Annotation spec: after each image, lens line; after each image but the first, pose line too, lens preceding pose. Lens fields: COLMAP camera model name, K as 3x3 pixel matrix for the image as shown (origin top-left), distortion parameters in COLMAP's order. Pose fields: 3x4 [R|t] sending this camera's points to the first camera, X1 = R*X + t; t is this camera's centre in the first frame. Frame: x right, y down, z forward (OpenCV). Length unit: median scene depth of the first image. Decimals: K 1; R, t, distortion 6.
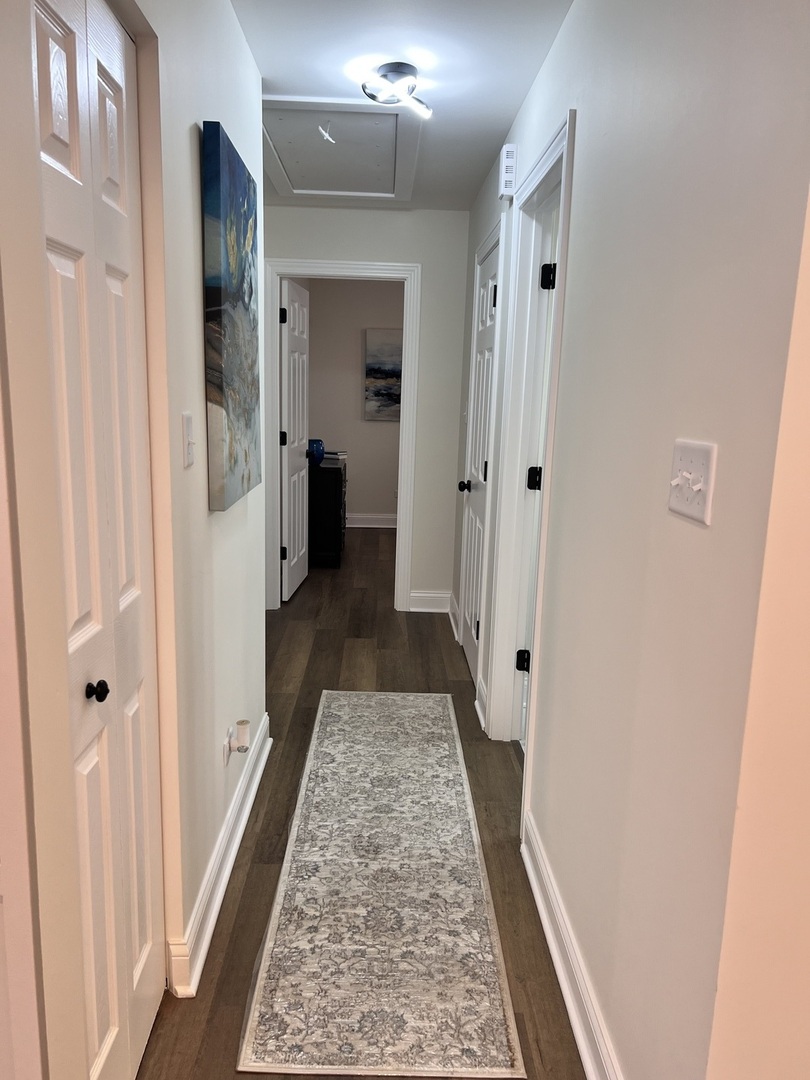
lens RADIAL K [[813.3, 0, 404.3], [0, 813.3, 542.4], [0, 0, 1]] dist [0.029154, -0.002349]
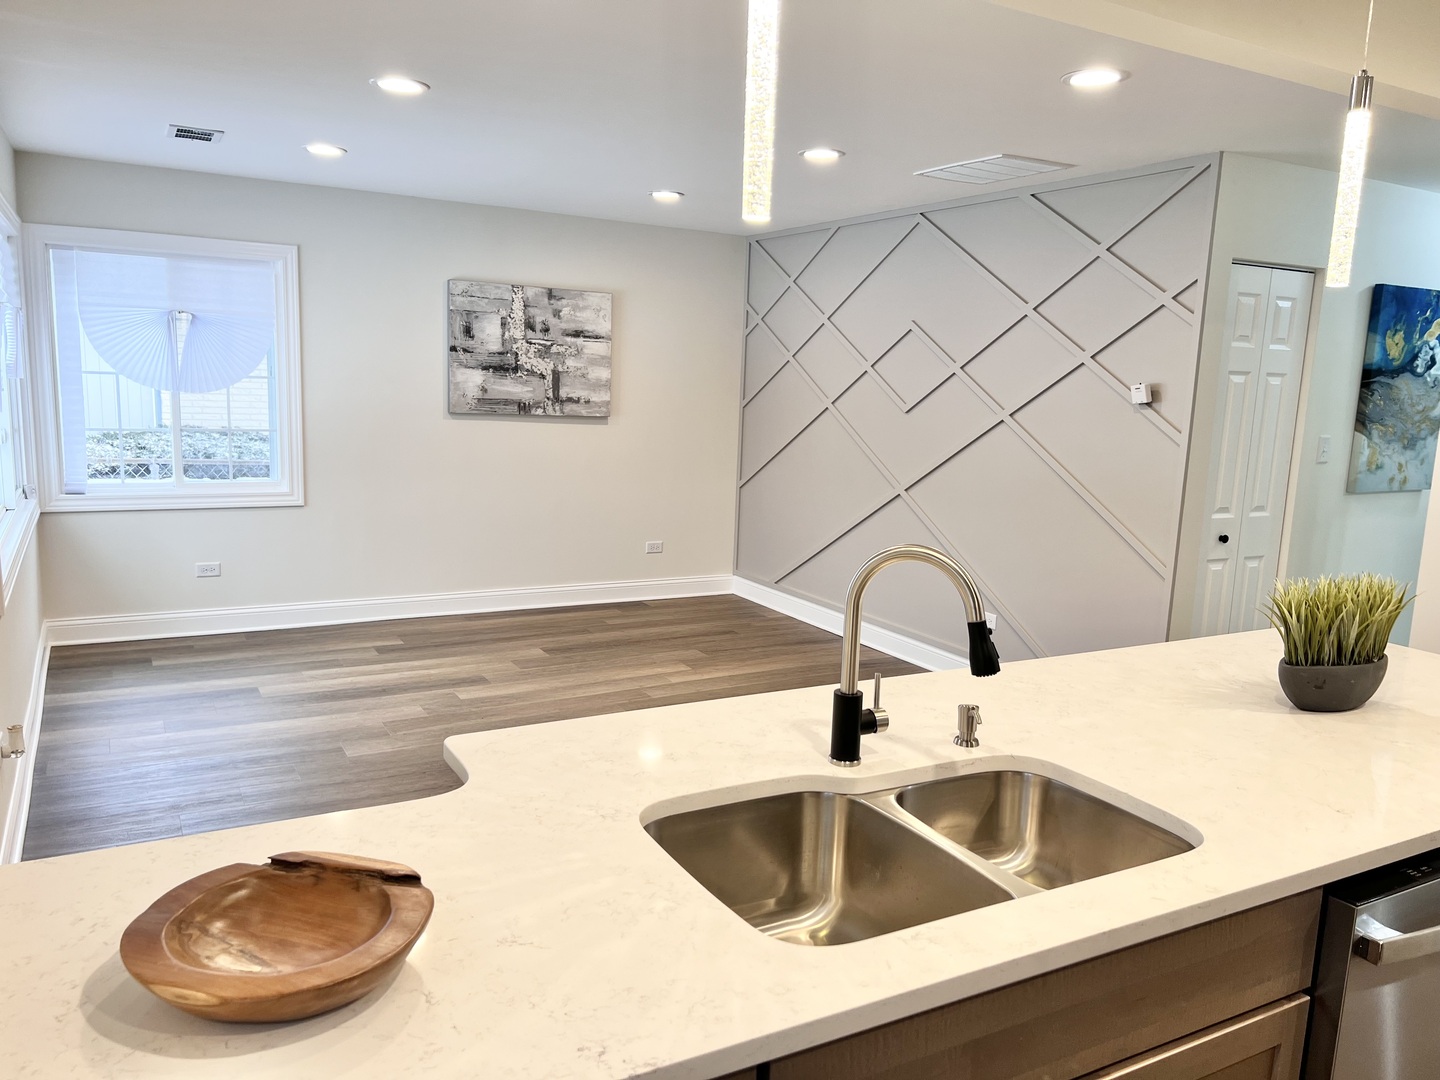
lens RADIAL K [[1084.5, 0, 722.3], [0, 1084.5, 545.1], [0, 0, 1]] dist [0.029154, -0.002349]
pose [[0.459917, 0.131546, -0.878164, 1.271265], [-0.190021, 0.980636, 0.047377, 0.225594], [0.867392, 0.145080, 0.476007, -1.328065]]
